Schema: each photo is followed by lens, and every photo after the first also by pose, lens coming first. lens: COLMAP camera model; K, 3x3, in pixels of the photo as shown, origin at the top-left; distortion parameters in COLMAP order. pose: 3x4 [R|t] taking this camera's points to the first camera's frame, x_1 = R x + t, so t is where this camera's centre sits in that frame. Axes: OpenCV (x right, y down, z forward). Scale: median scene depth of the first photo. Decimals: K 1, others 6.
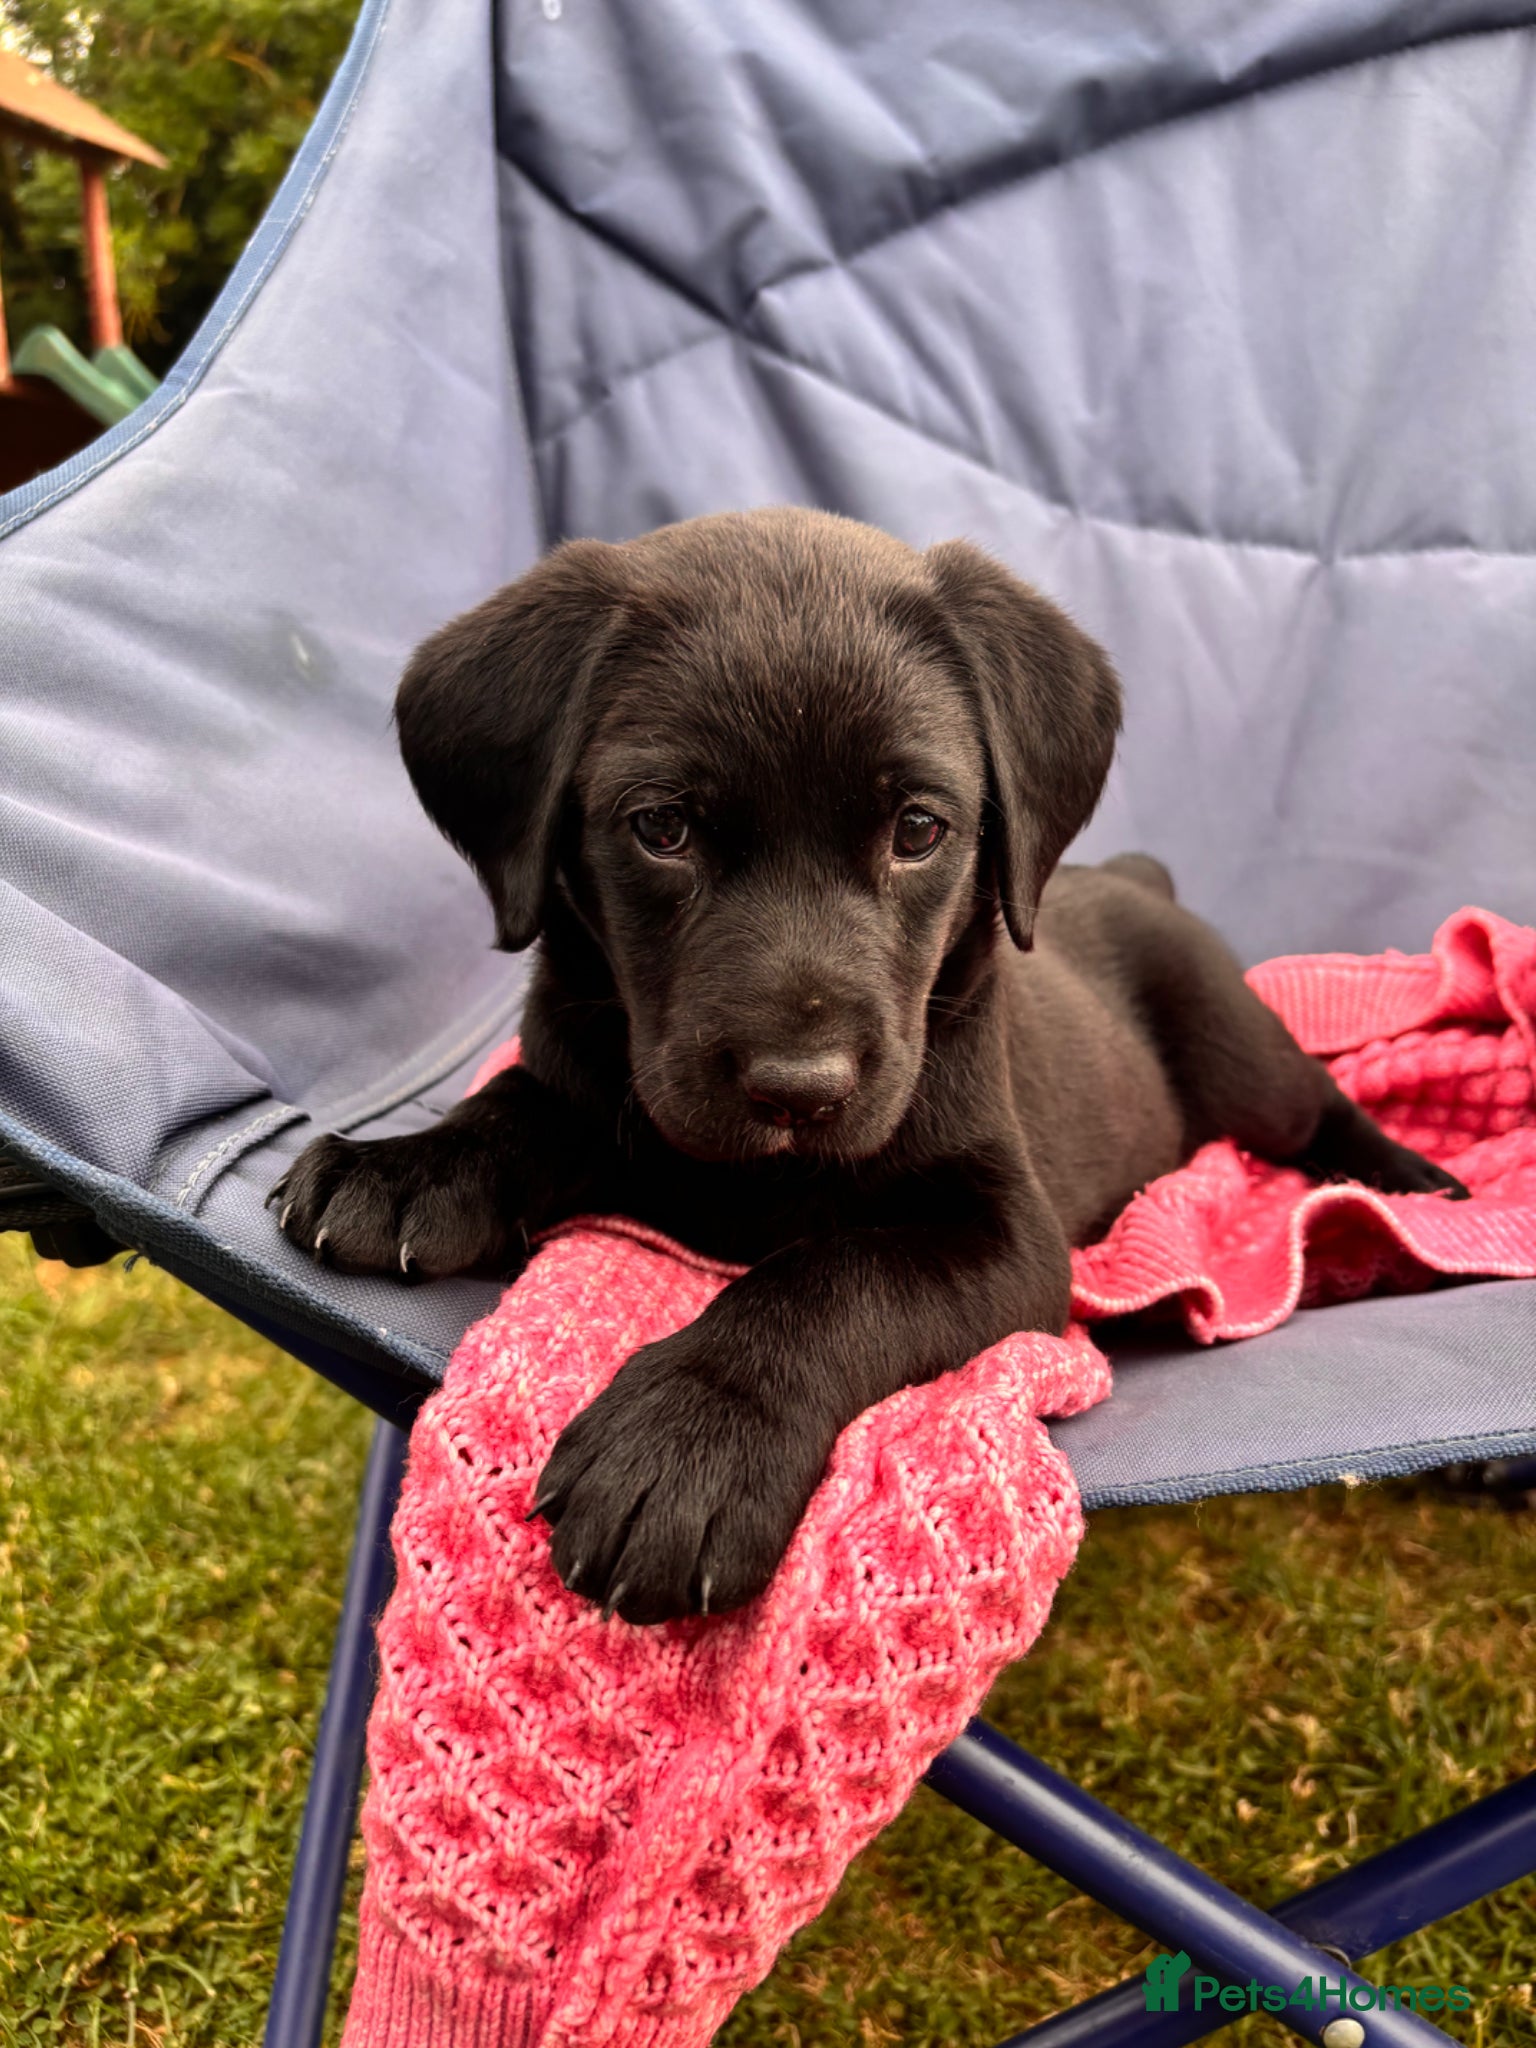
lens RADIAL K [[1553.5, 0, 768.0], [0, 1553.5, 1024.0], [0, 0, 1]] dist [0.000743, -0.001800]
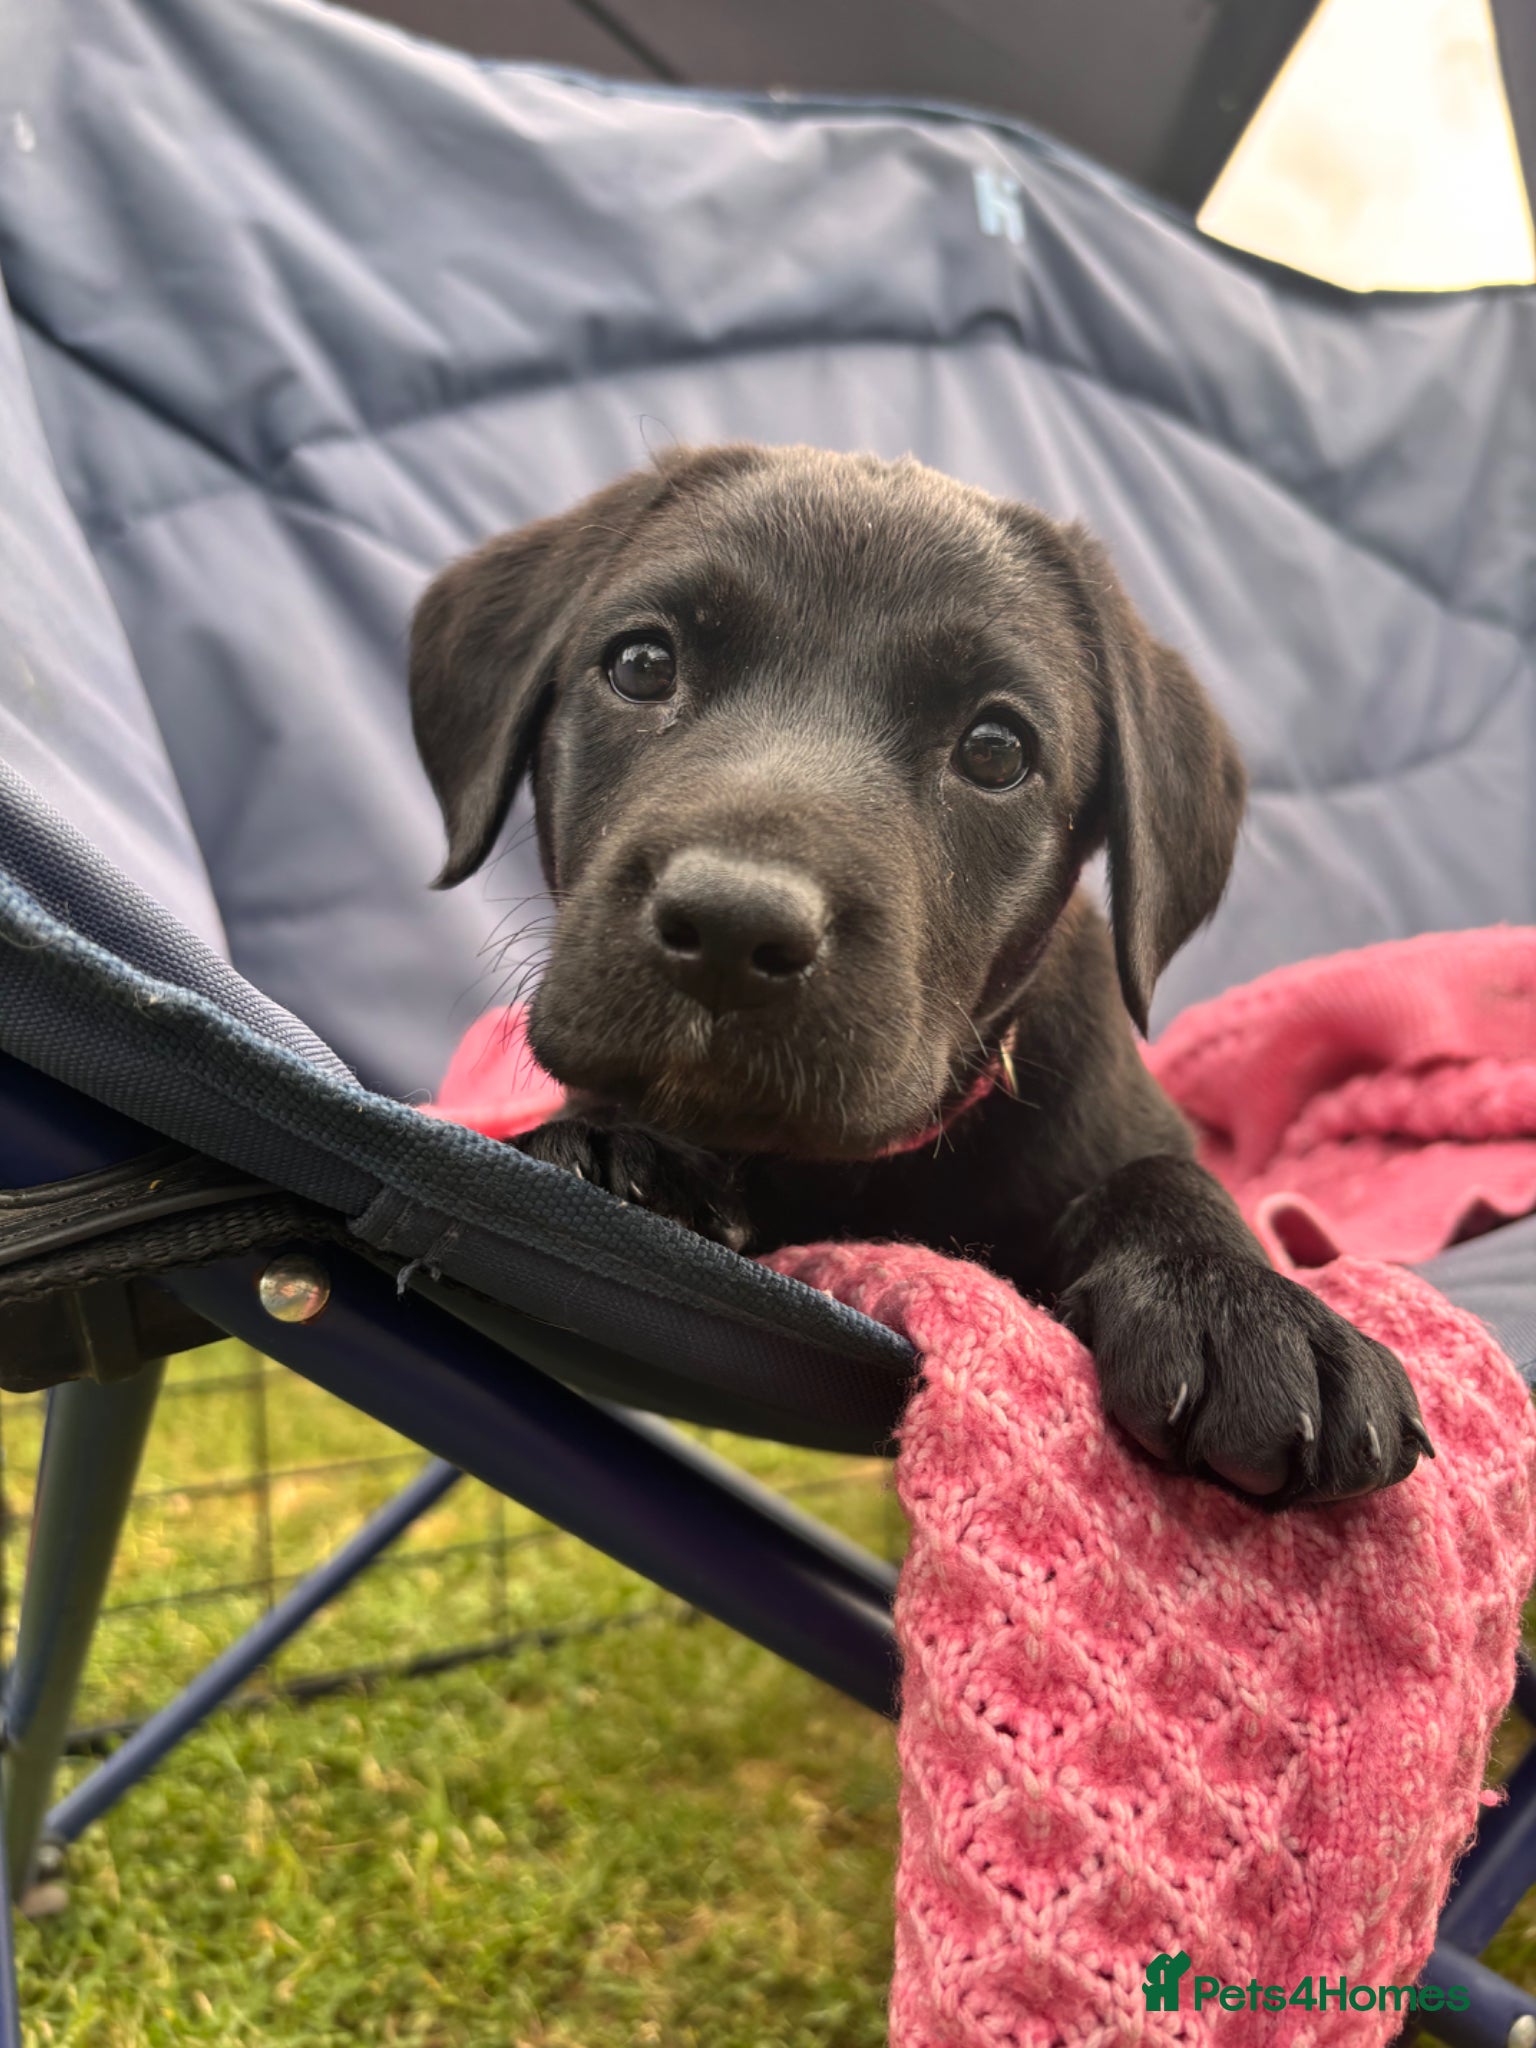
lens RADIAL K [[1571.3, 0, 757.7], [0, 1571.3, 1024.1], [0, 0, 1]] dist [0.024958, -0.055854]
pose [[0.869256, -0.029468, 0.493483, -0.240973], [0.134411, 0.974706, -0.178557, 0.076485], [-0.475739, 0.221541, 0.851230, 0.130526]]
